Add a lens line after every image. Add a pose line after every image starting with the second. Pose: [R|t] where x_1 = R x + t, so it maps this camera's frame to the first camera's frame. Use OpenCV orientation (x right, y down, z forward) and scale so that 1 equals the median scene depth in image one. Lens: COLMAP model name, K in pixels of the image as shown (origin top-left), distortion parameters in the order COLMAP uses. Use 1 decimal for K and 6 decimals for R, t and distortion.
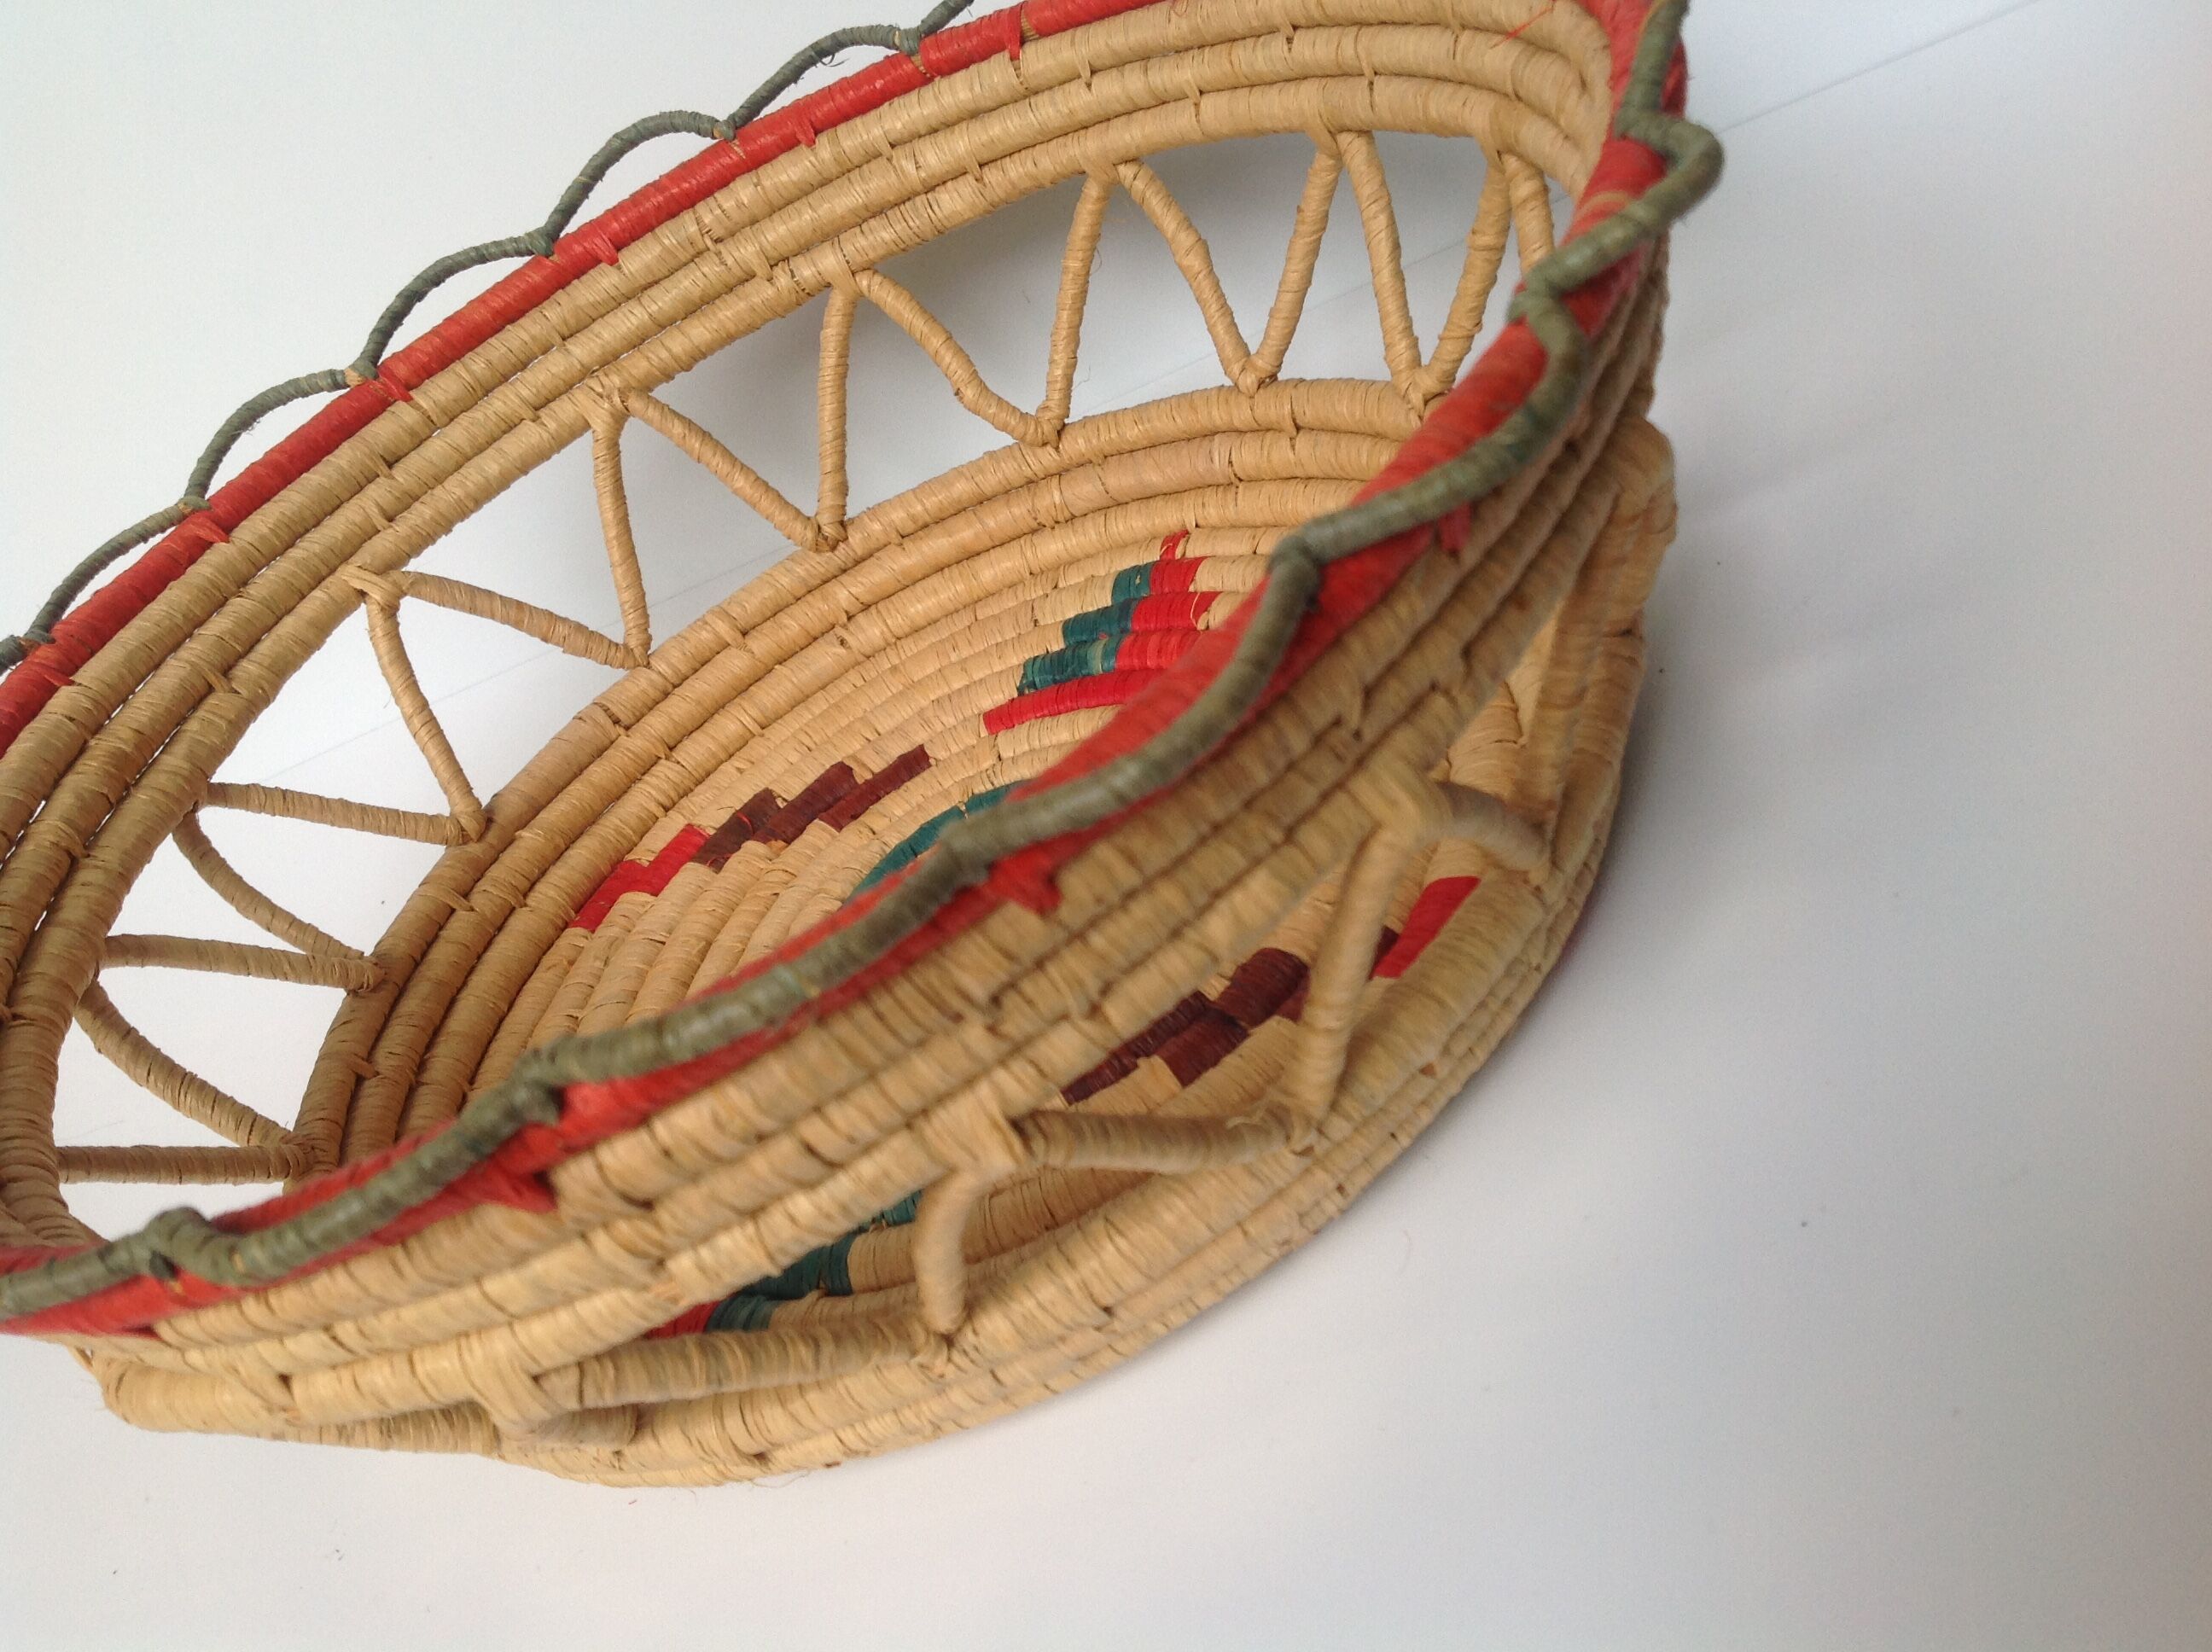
lens RADIAL K [[2075.6, 0, 997.7], [0, 2075.6, 827.5], [0, 0, 1]] dist [0.158420, -0.439430]
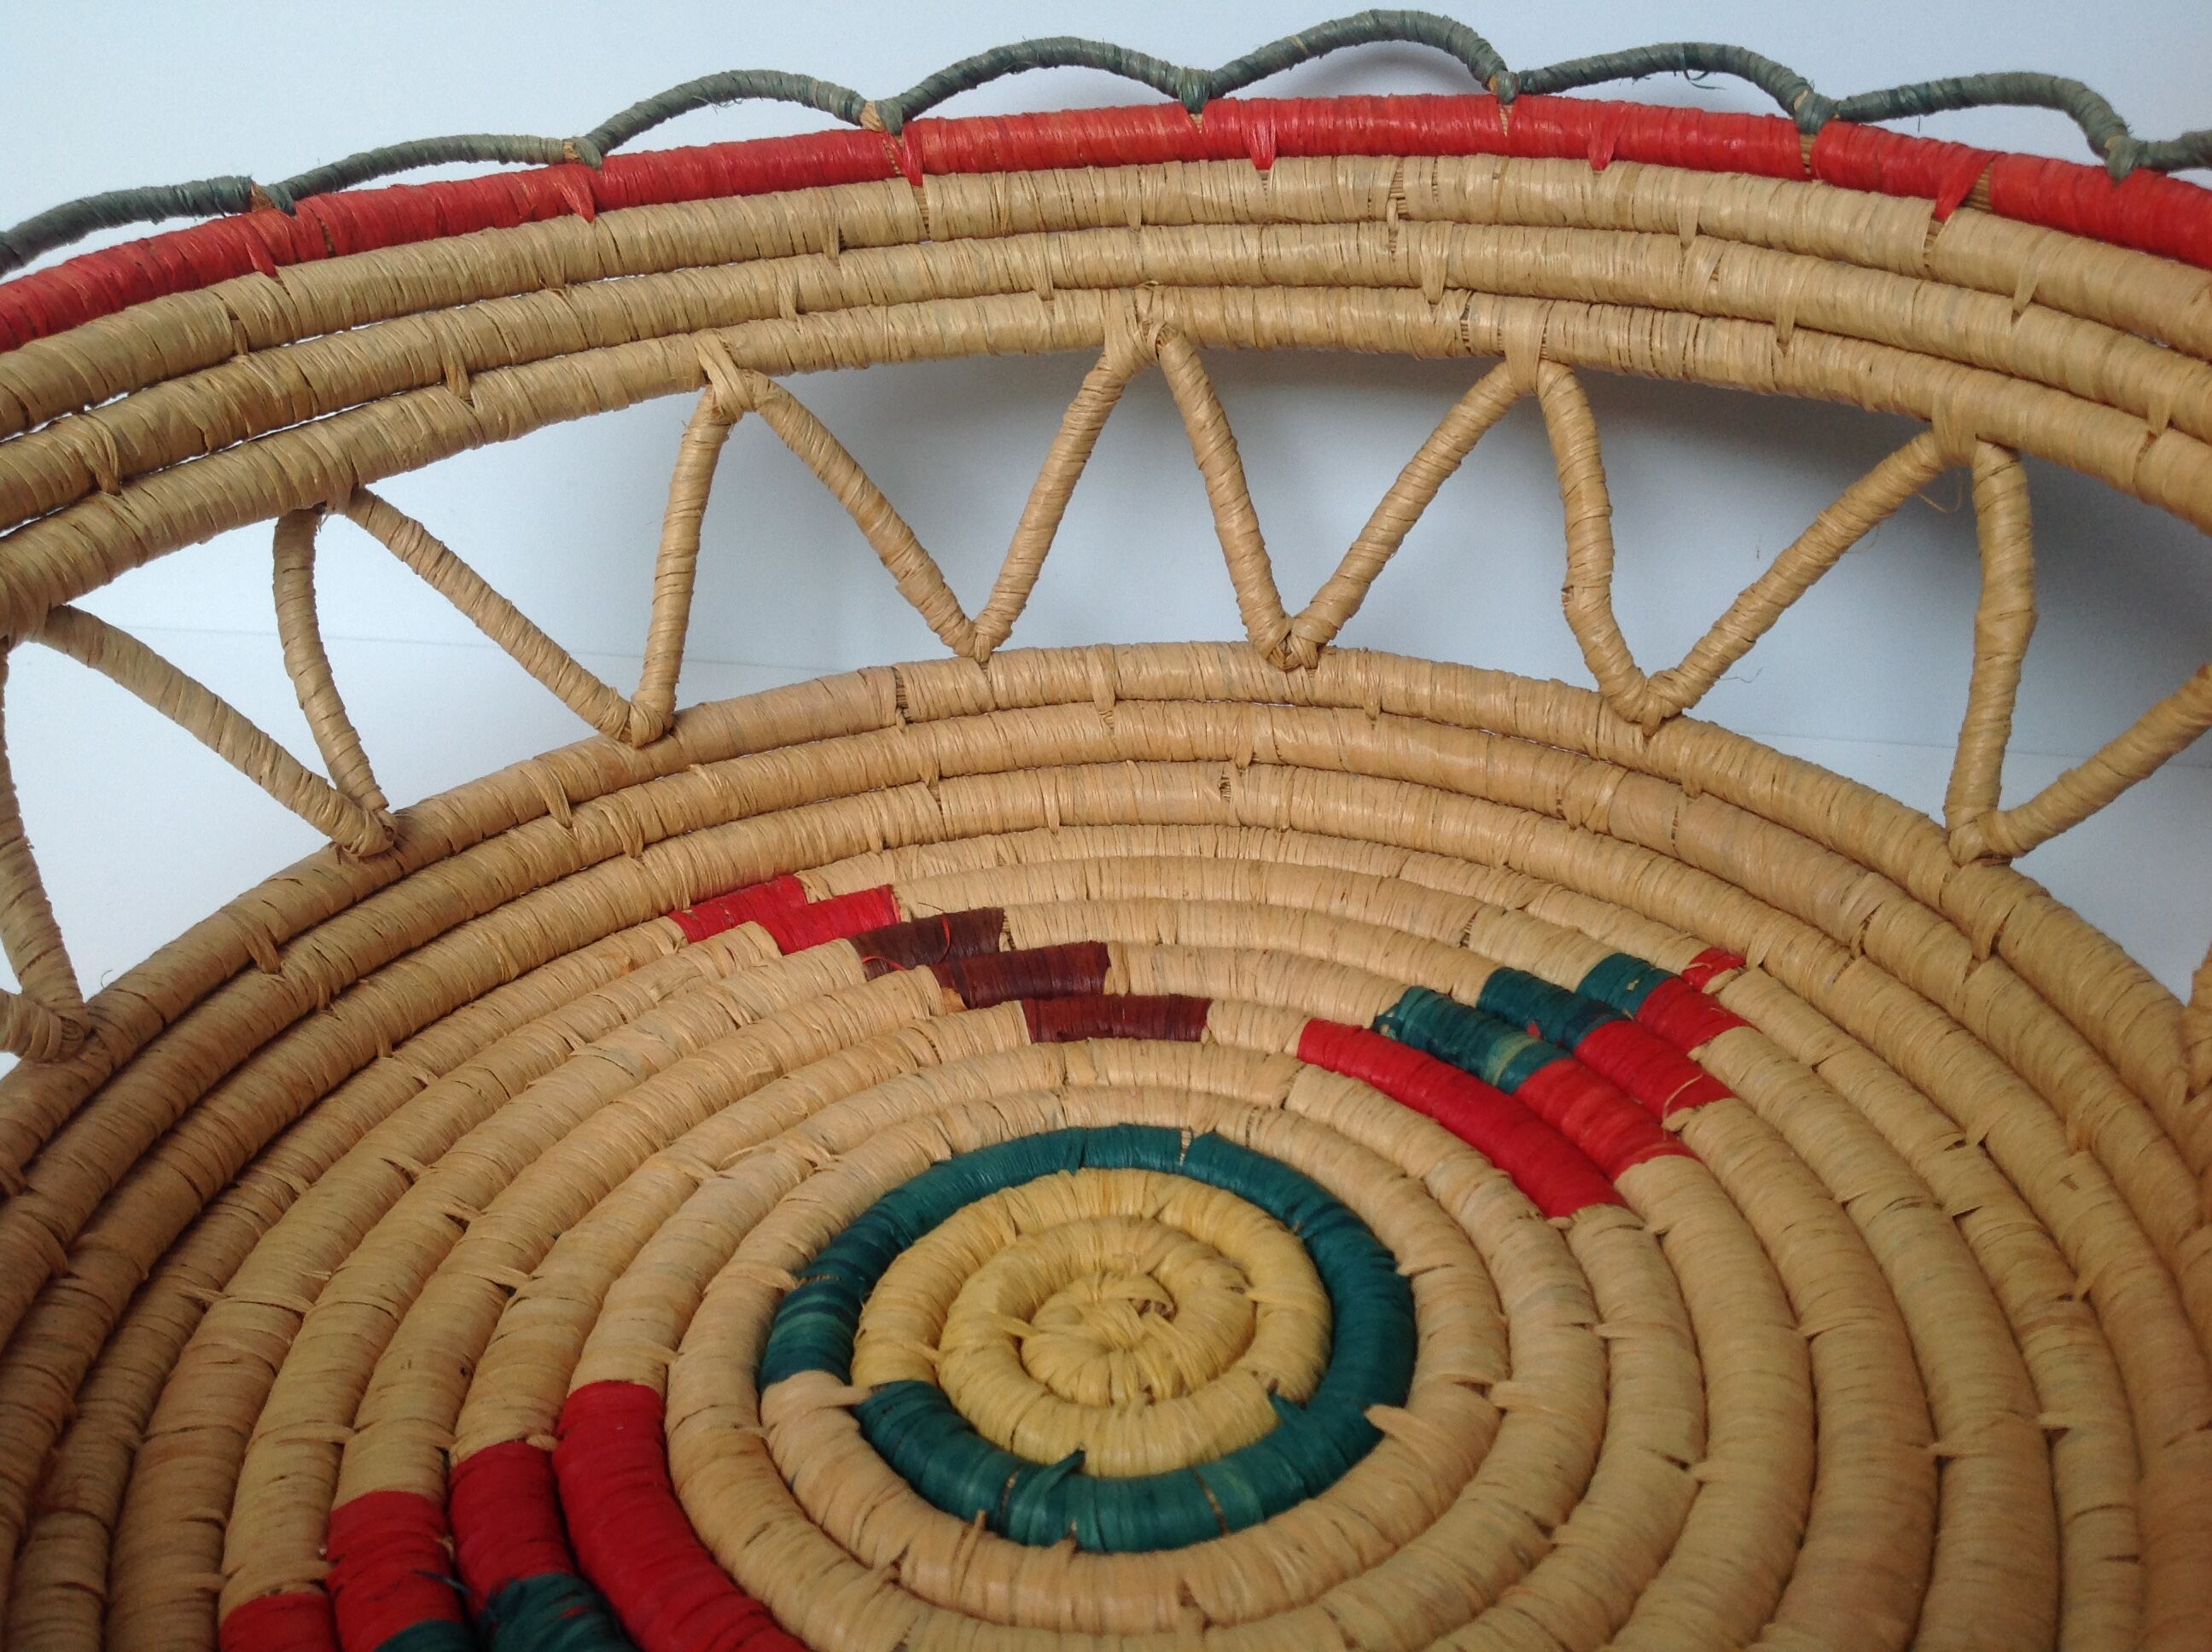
lens RADIAL K [[2075.6, 0, 997.7], [0, 2075.6, 827.5], [0, 0, 1]] dist [0.158420, -0.439430]
pose [[0.804737, 0.567594, -0.173884, -0.006030], [-0.561316, 0.822880, 0.088279, -0.104182], [0.193192, 0.026563, 0.980801, 0.311769]]
